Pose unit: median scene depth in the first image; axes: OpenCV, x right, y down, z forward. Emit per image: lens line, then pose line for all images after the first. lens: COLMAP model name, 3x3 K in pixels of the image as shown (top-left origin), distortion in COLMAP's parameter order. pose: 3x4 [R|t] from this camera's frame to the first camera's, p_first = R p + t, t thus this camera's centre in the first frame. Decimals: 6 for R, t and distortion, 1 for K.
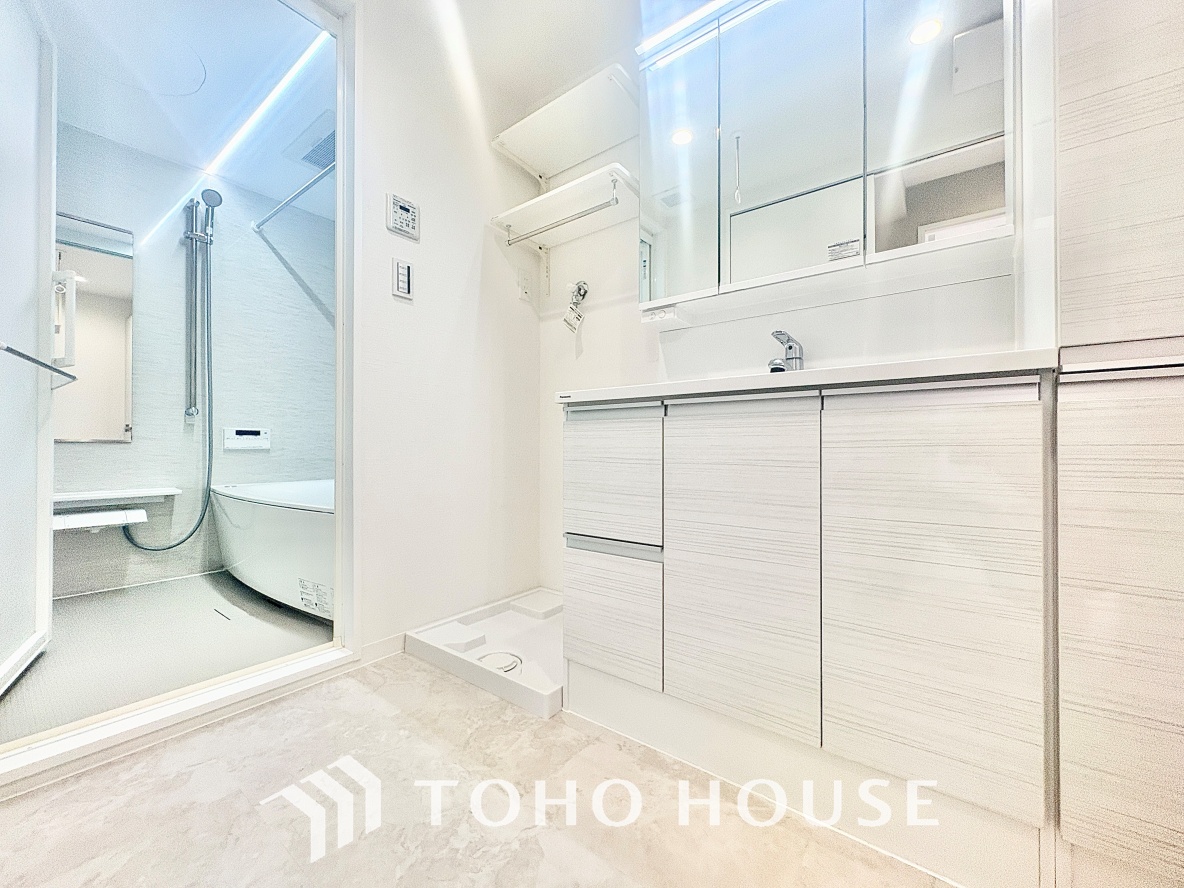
lens RADIAL K [[471.9, 0, 590.5], [0, 471.9, 444.3], [0, 0, 1]] dist [0.000263, -0.000183]
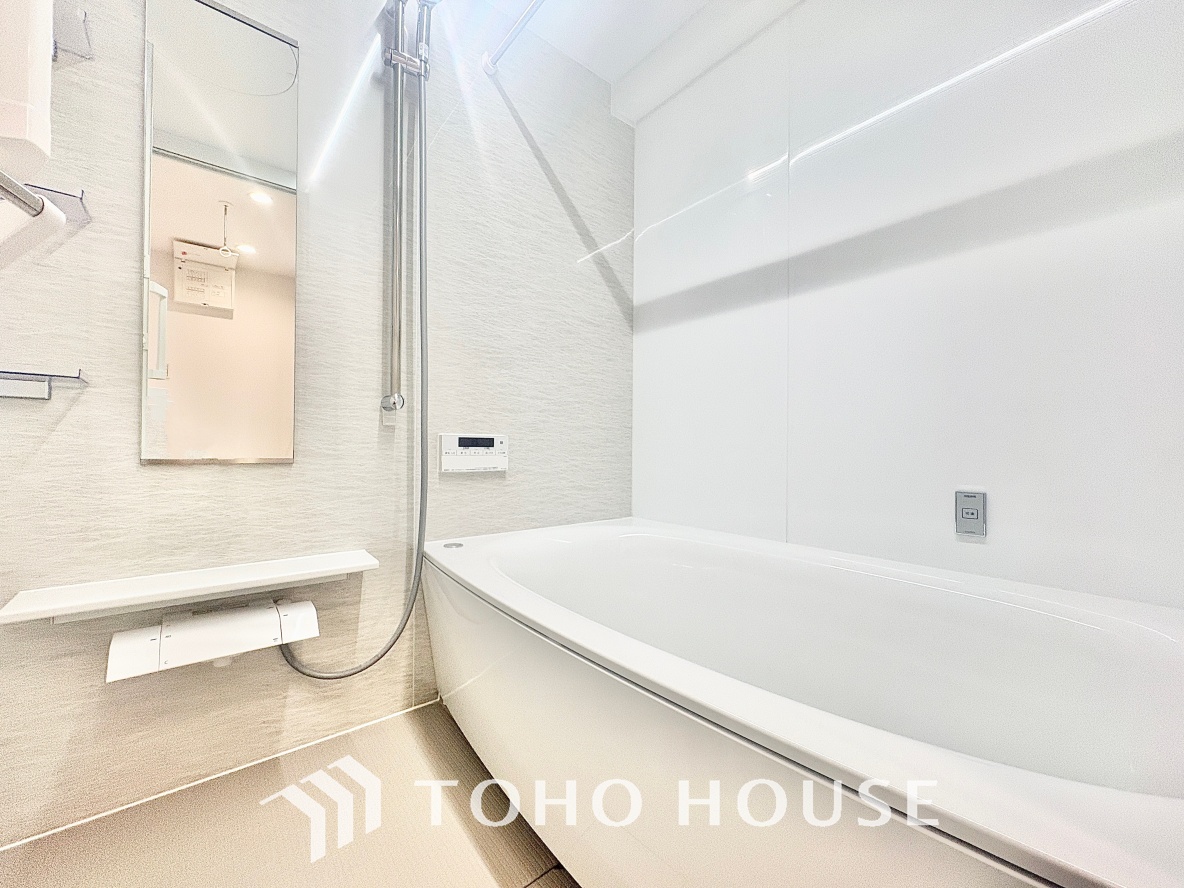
lens RADIAL K [[471.9, 0, 593.4], [0, 471.9, 444.2], [0, 0, 1]] dist [0.000263, -0.000183]
pose [[0.978576, 0.001112, -0.205881, -0.518010], [-0.002652, 0.999971, -0.007202, -0.019920], [0.205867, 0.007594, 0.978551, 0.535342]]
